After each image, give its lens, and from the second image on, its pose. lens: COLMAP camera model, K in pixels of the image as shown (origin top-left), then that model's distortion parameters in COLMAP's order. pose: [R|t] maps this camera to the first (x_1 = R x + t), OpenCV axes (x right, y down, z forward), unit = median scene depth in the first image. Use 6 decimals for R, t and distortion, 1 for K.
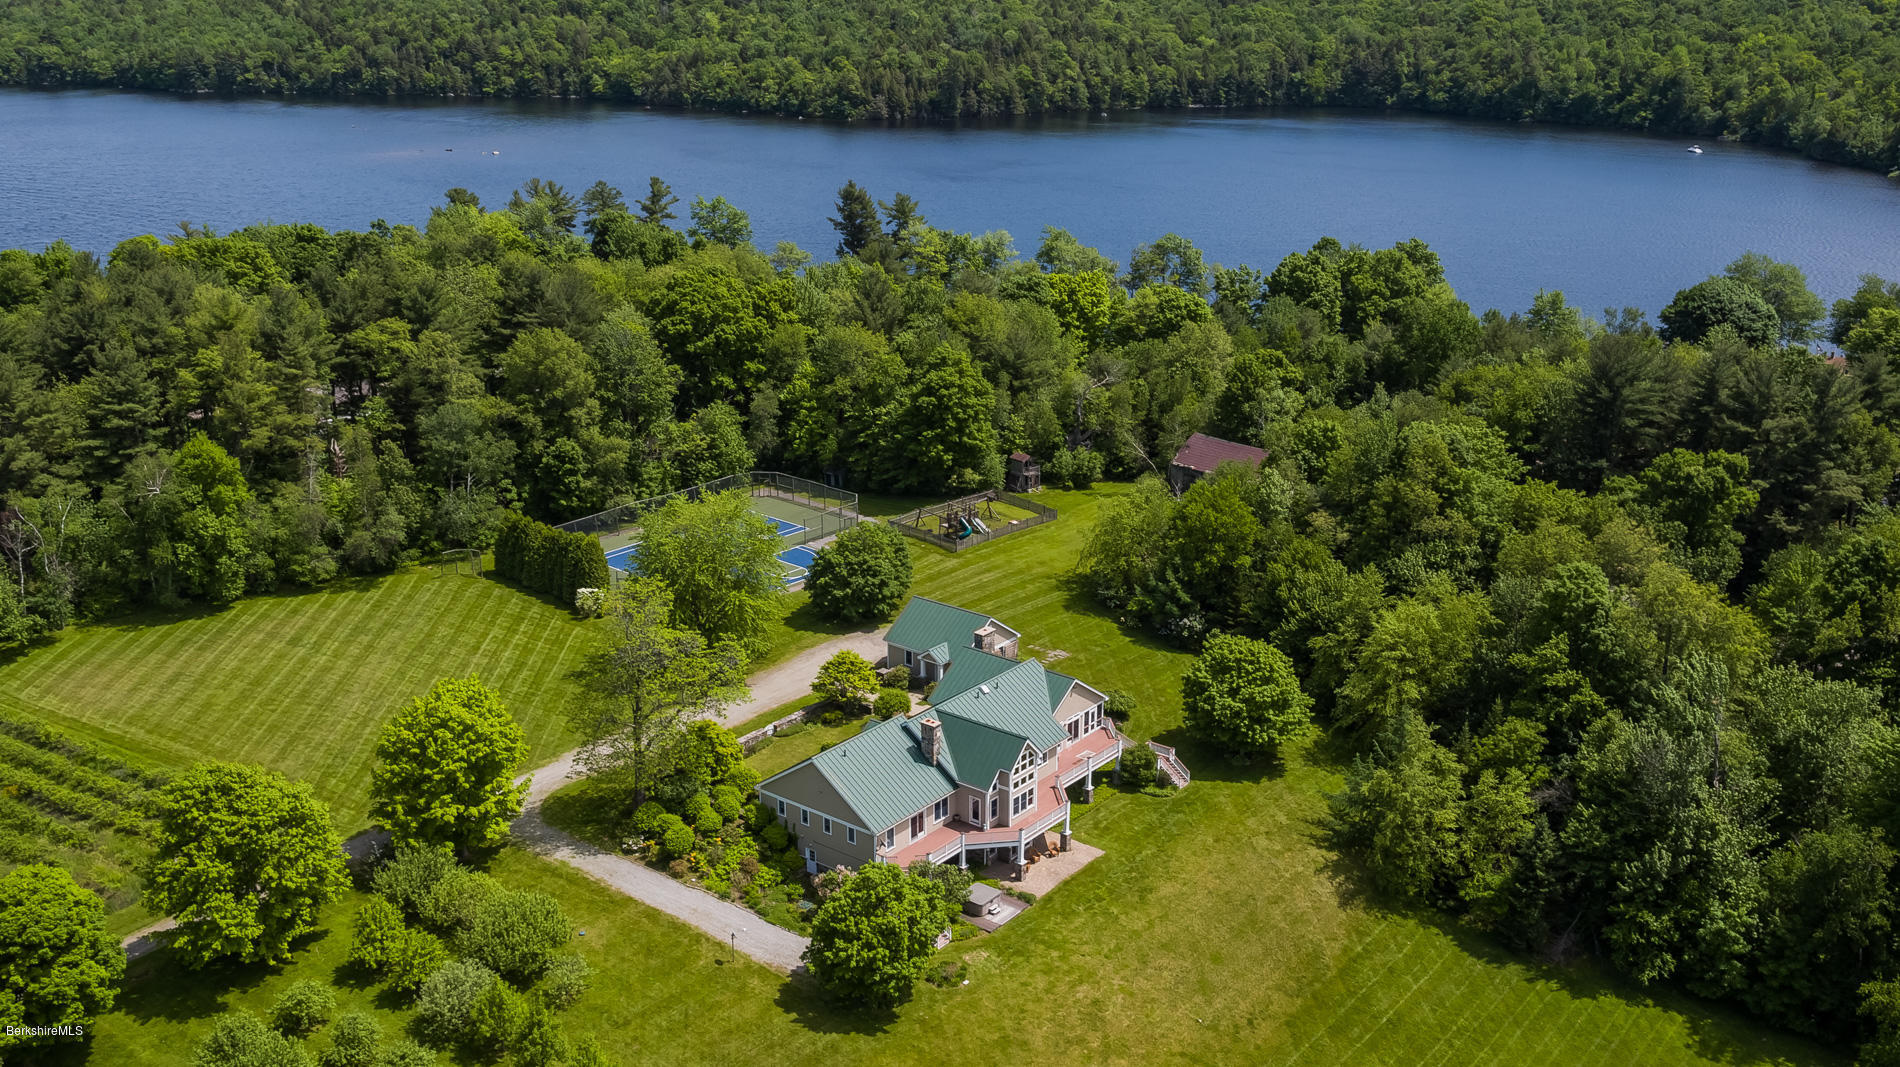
lens RADIAL K [[1753.9, 0, 950.0], [0, 1753.9, 533.5], [0, 0, 1]] dist [0.039115, -0.023217]
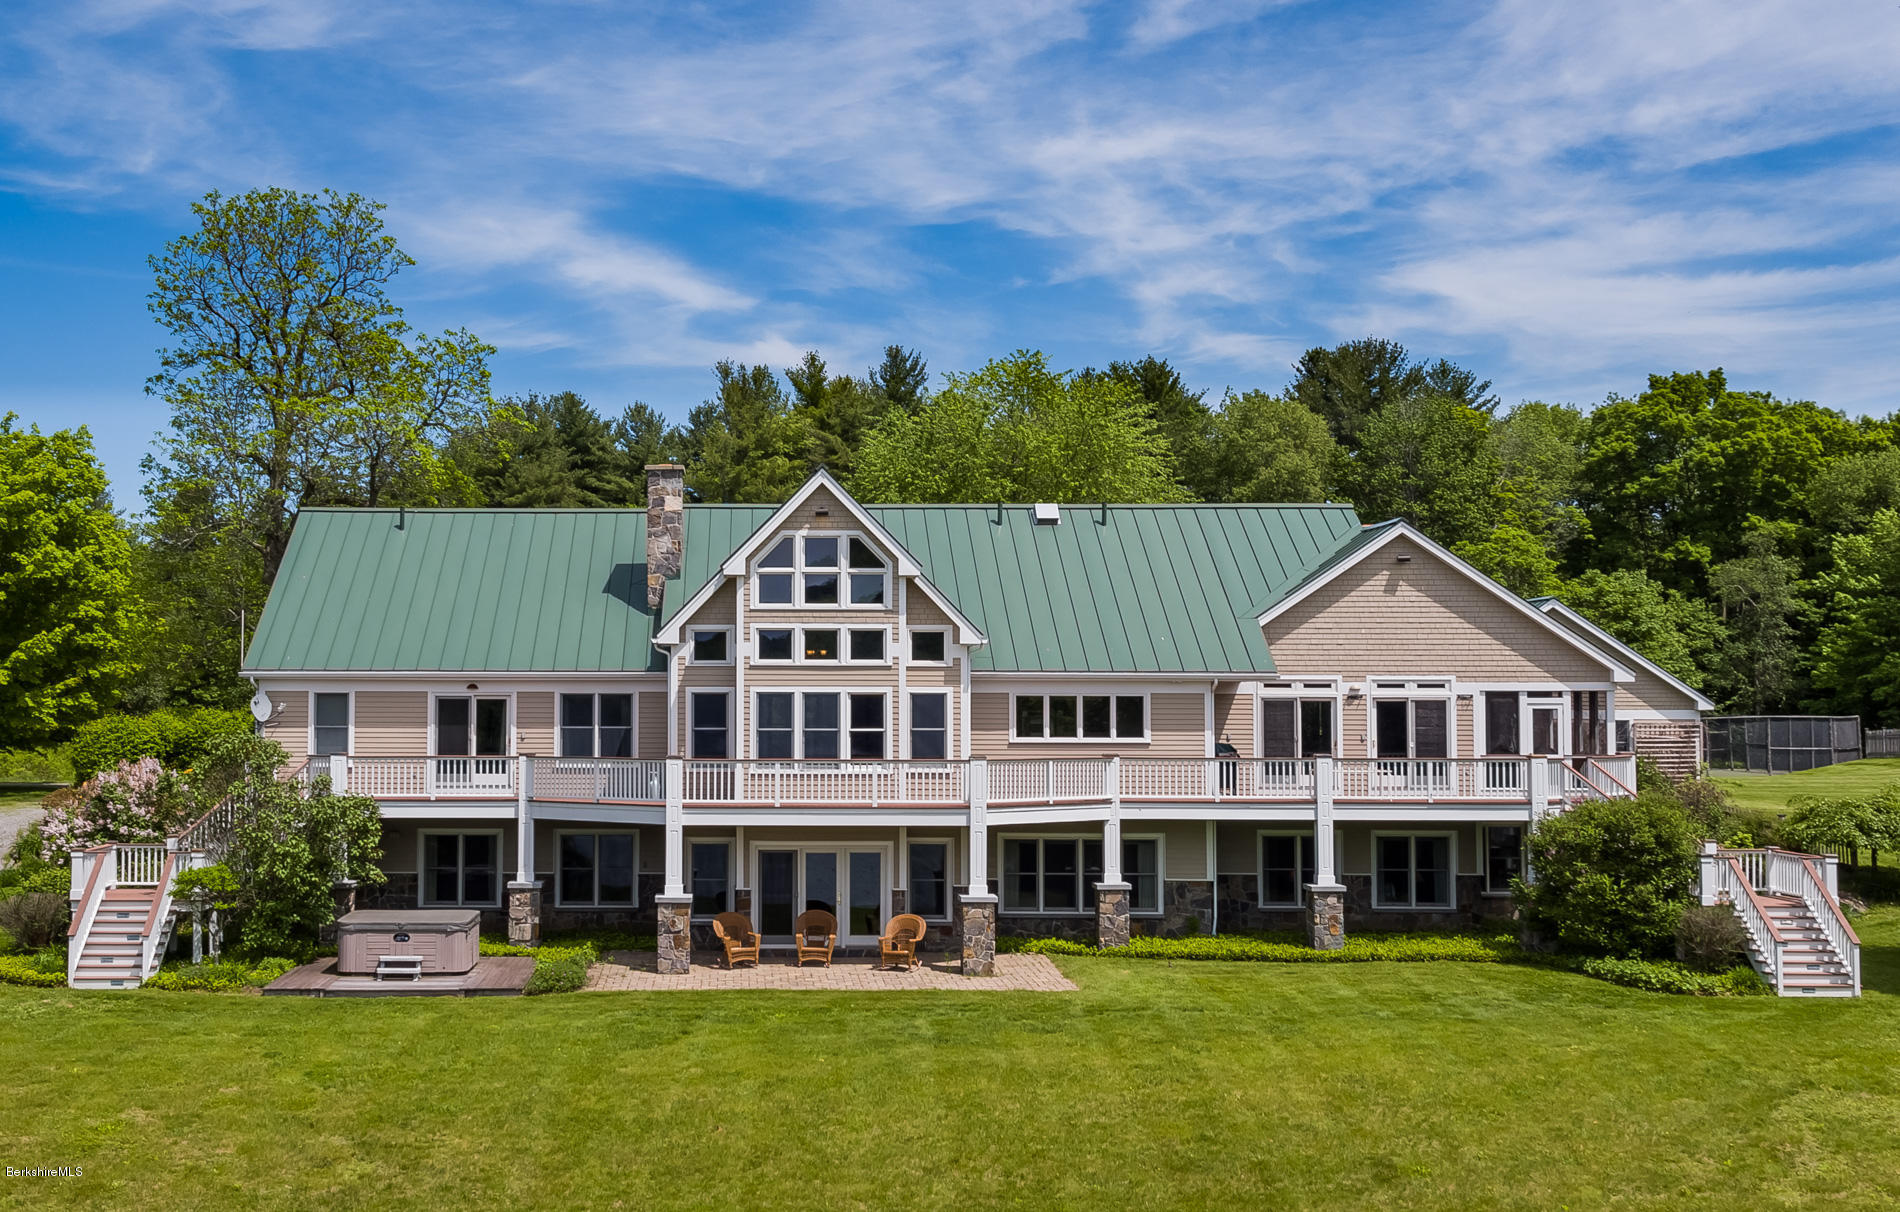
lens RADIAL K [[2169.9, 0, 736.3], [0, 2169.9, 602.2], [0, 0, 1]] dist [0.036238, 0.004151]
pose [[0.616776, -0.035042, -0.786358, 0.182738], [-0.245676, 0.940533, -0.234607, 0.133012], [0.747817, 0.337889, 0.571489, 0.489872]]
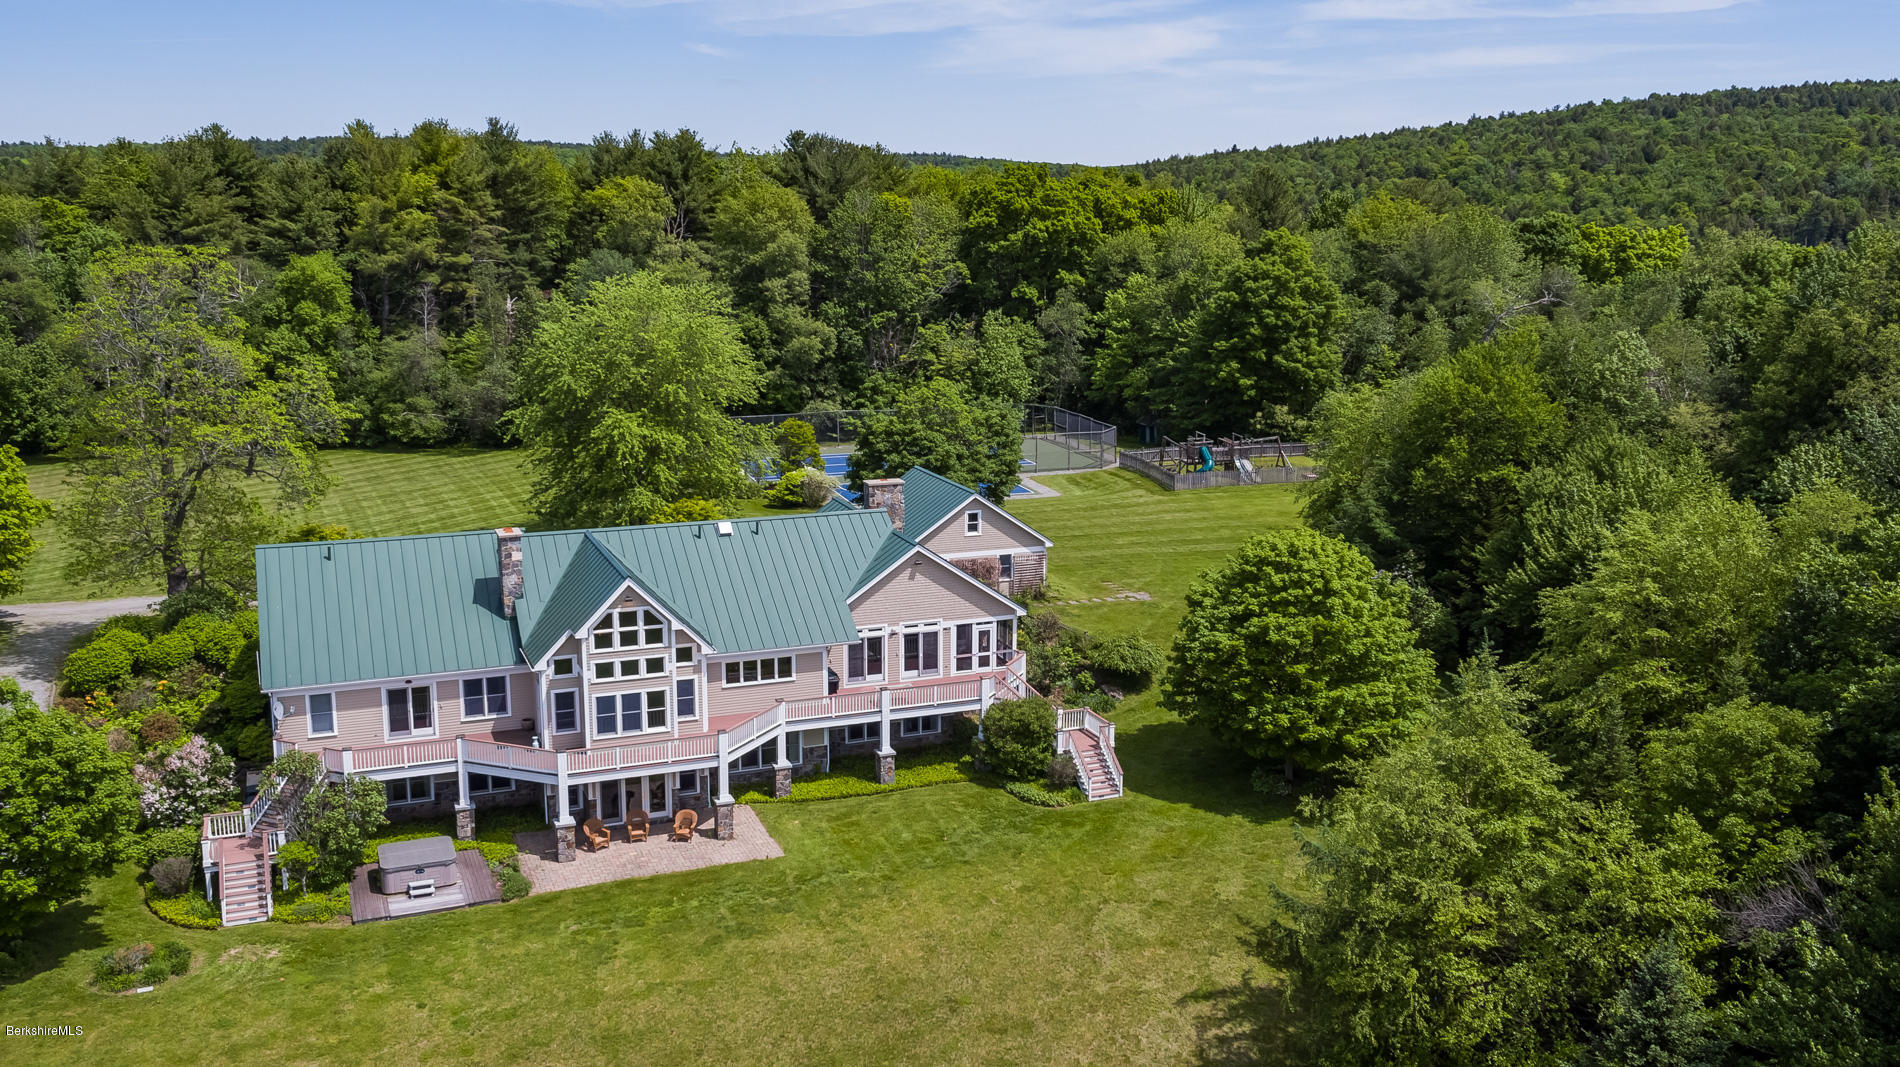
lens RADIAL K [[1656.8, 0, 950.0], [0, 1656.8, 533.5], [0, 0, 1]] dist [0.038895, -0.022221]
pose [[0.865289, 0.102000, -0.490786, 0.213128], [-0.156753, 0.985036, -0.071647, 0.075508], [0.476134, 0.138928, 0.868329, 0.387598]]
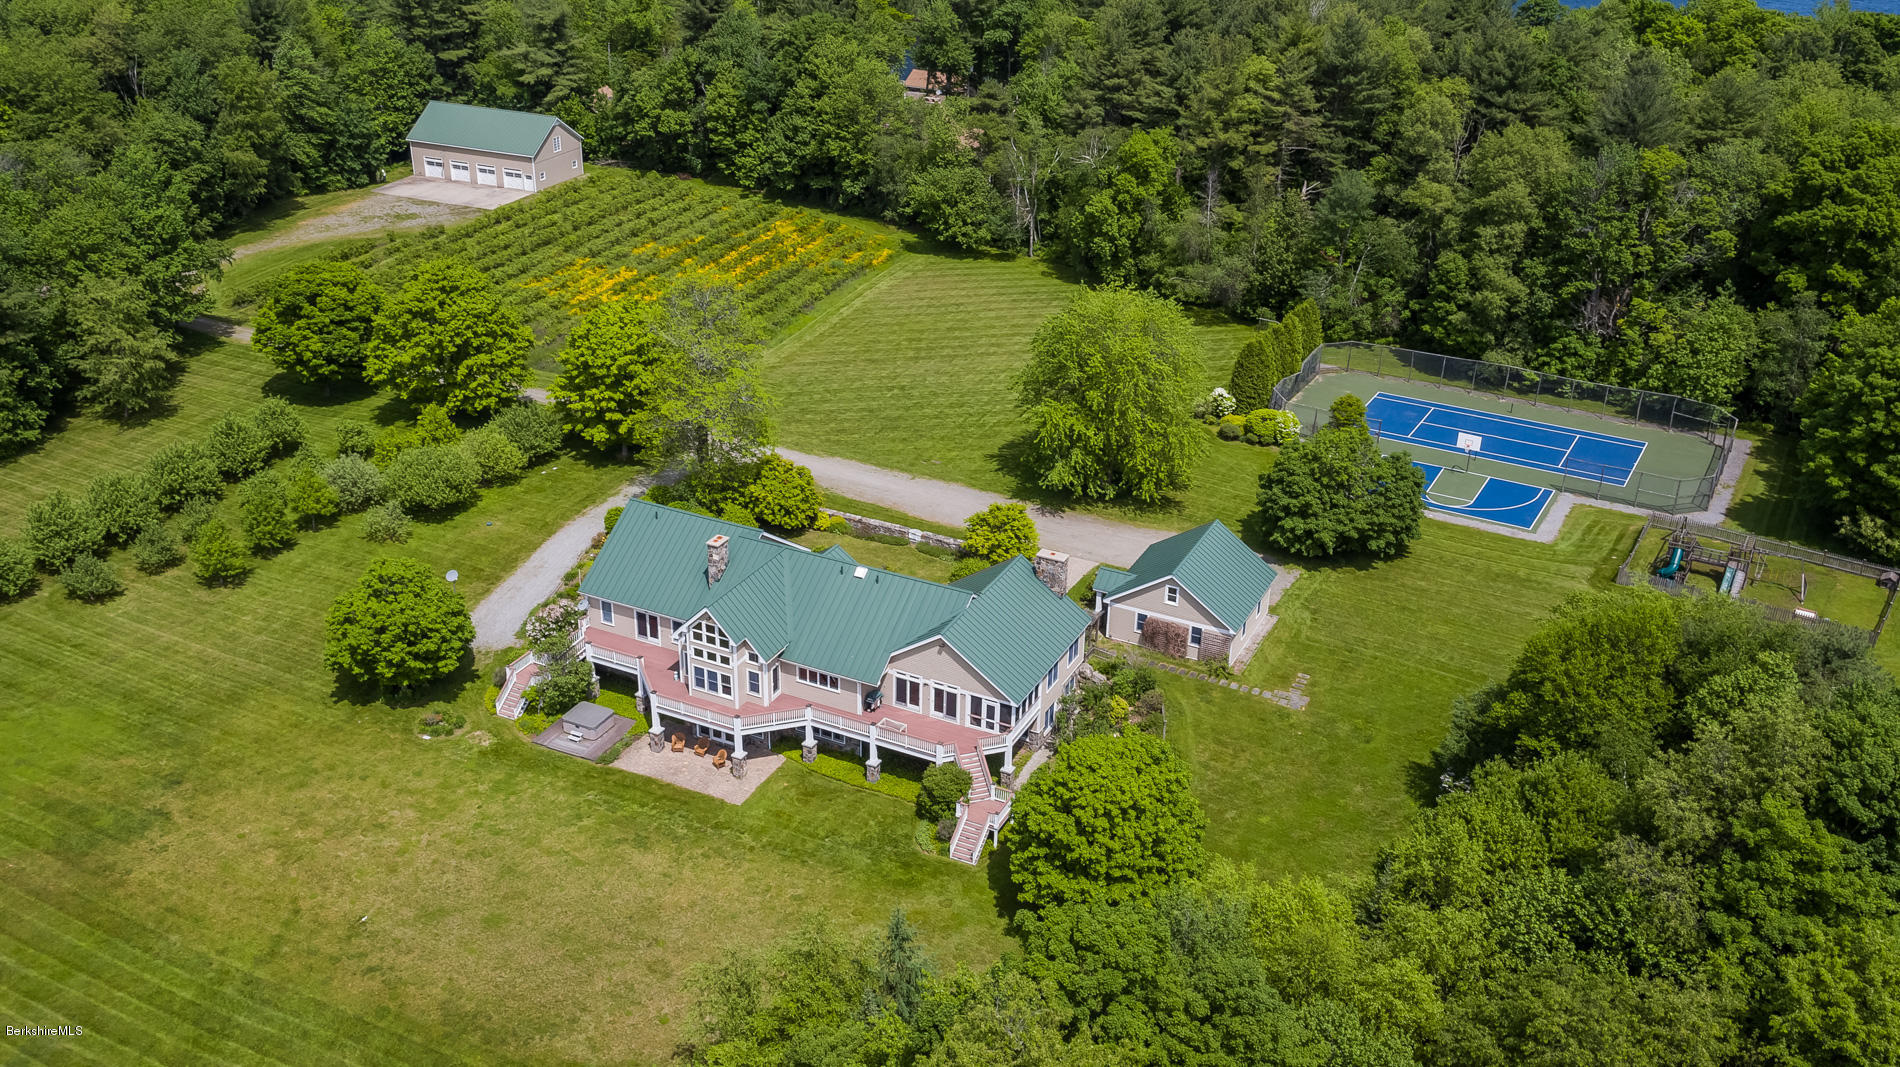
lens RADIAL K [[1649.4, 0, 983.3], [0, 1649.4, 535.5], [0, 0, 1]] dist [0.031887, -0.008207]
pose [[0.229435, 0.435214, -0.870603, 0.428848], [-0.327350, 0.876861, 0.352074, -0.129685], [0.916625, 0.204214, 0.343650, 0.519250]]
